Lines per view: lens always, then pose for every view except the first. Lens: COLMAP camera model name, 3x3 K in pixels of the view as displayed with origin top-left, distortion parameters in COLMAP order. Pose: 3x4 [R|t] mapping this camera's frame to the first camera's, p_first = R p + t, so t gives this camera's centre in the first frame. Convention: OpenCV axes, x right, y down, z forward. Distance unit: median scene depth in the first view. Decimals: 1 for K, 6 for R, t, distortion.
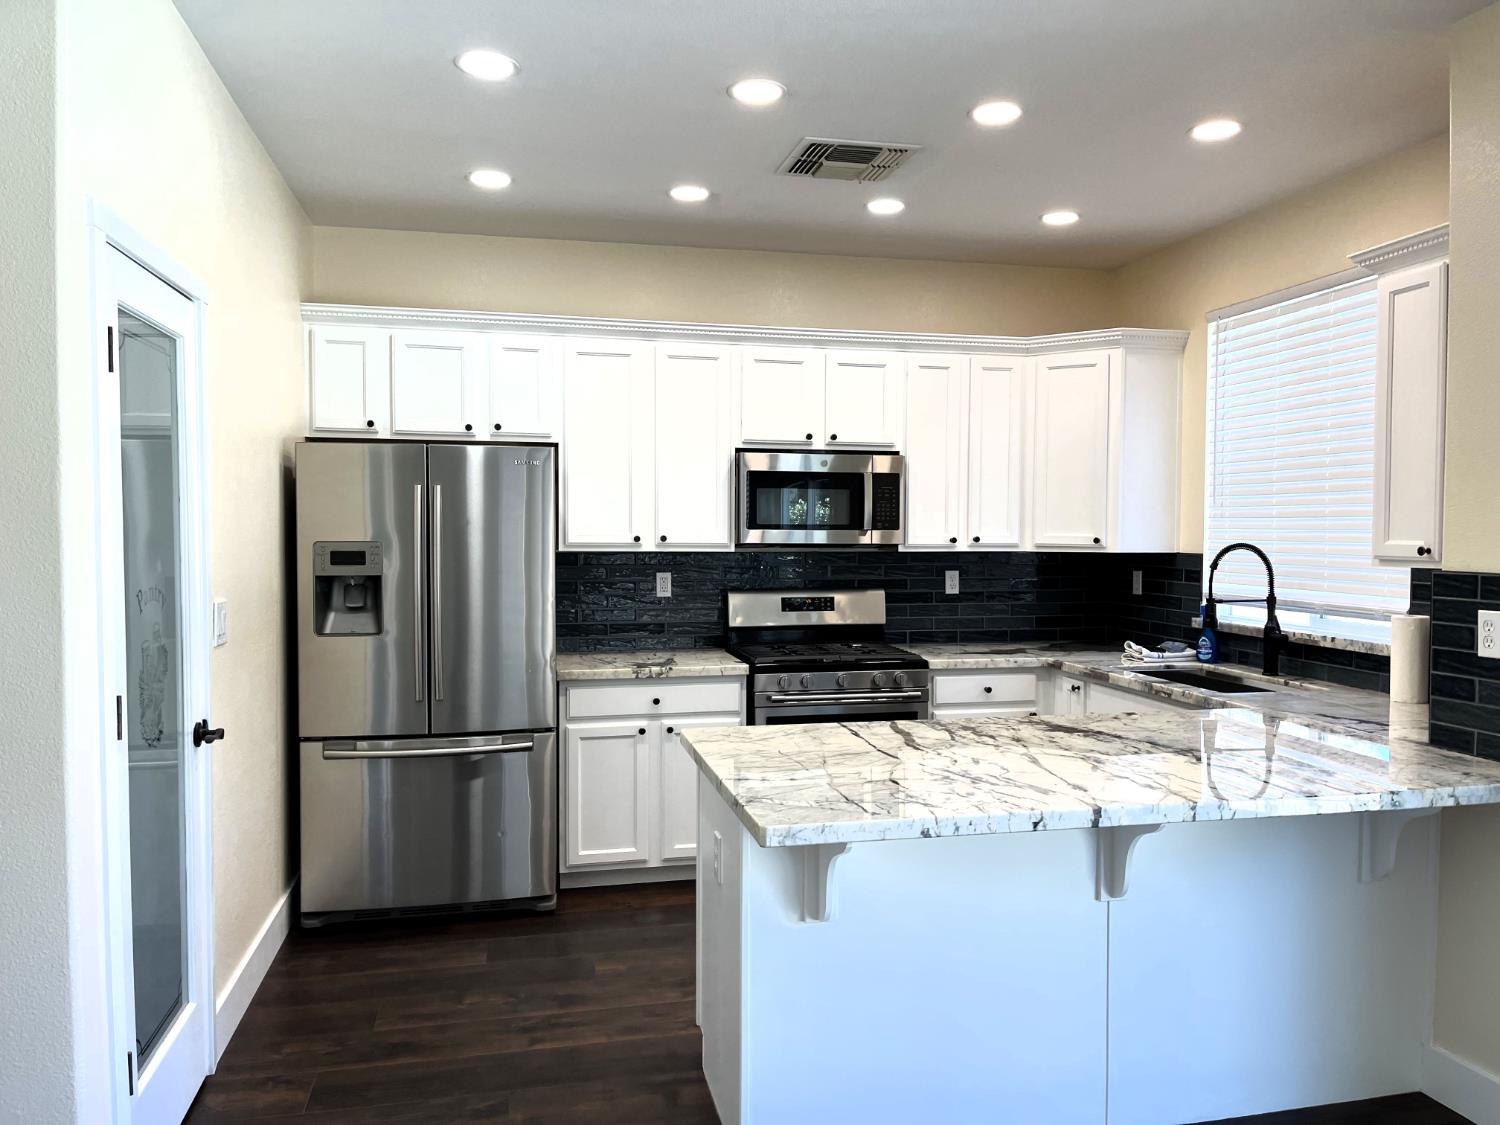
lens RADIAL K [[1144.7, 0, 756.2], [0, 1144.7, 561.0], [0, 0, 1]] dist [0.045132, -0.059776]
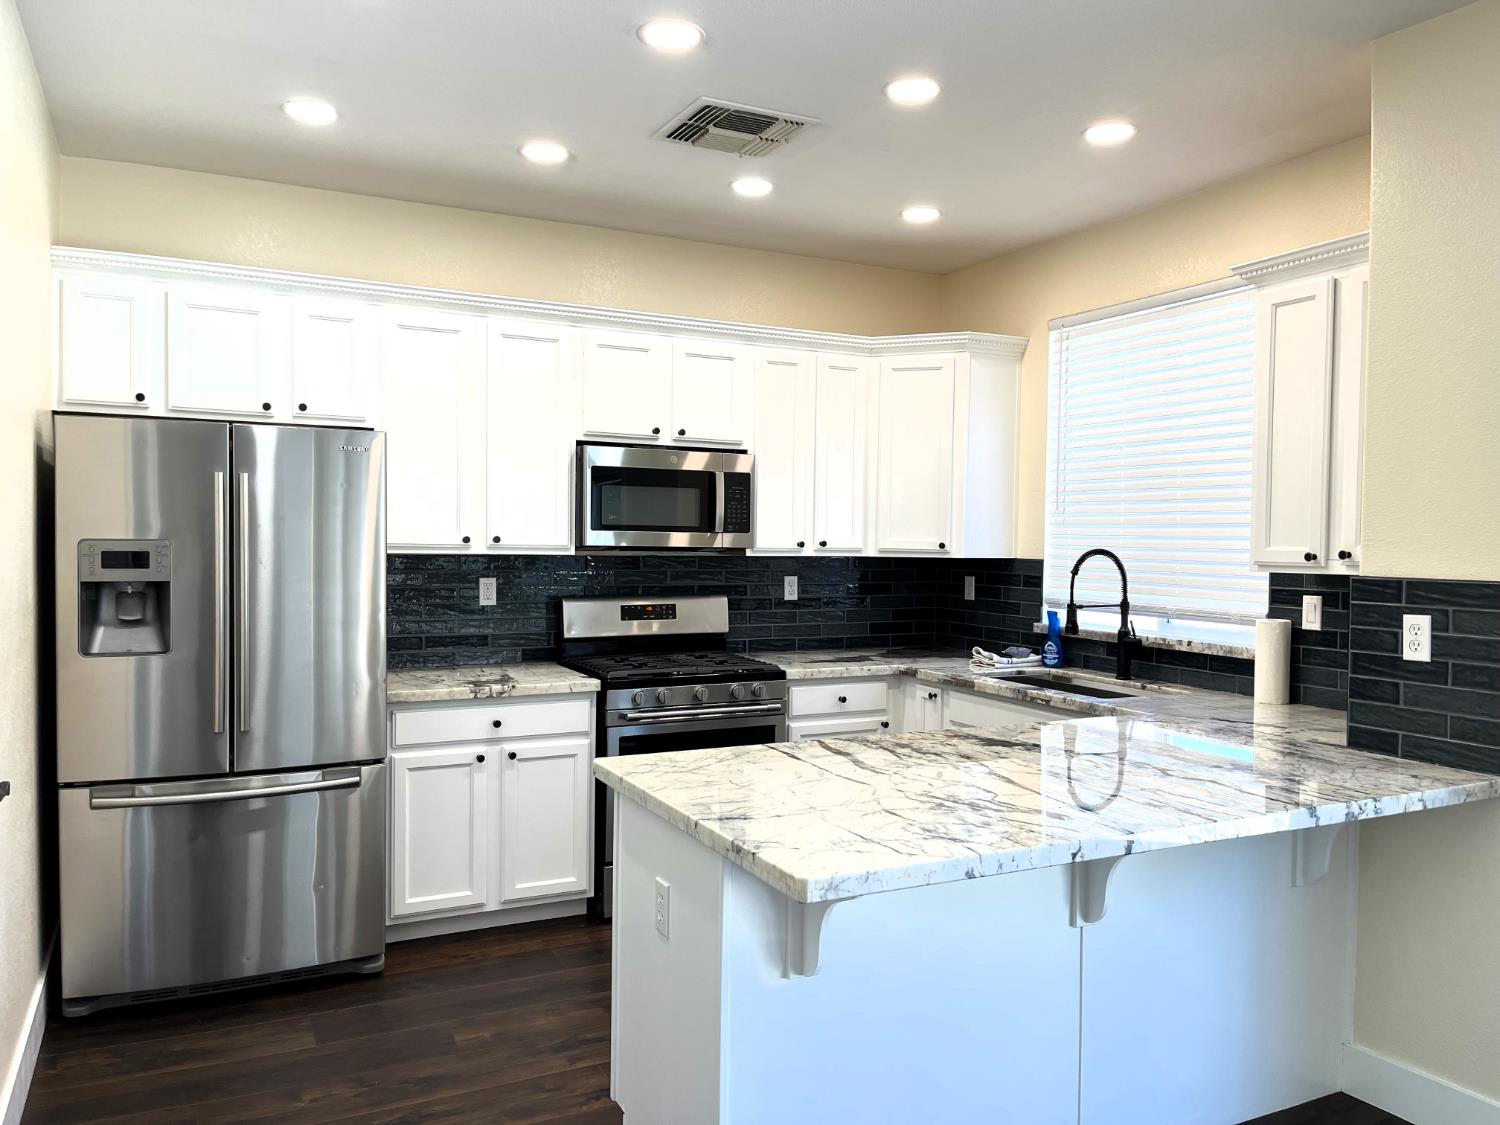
lens RADIAL K [[1144.7, 0, 750.7], [0, 1144.7, 562.1], [0, 0, 1]] dist [0.045132, -0.059776]
pose [[0.969514, 0.003792, 0.245008, -0.120547], [-0.002743, 0.999986, -0.004623, 0.001540], [-0.245022, 0.003810, 0.969510, 0.097076]]
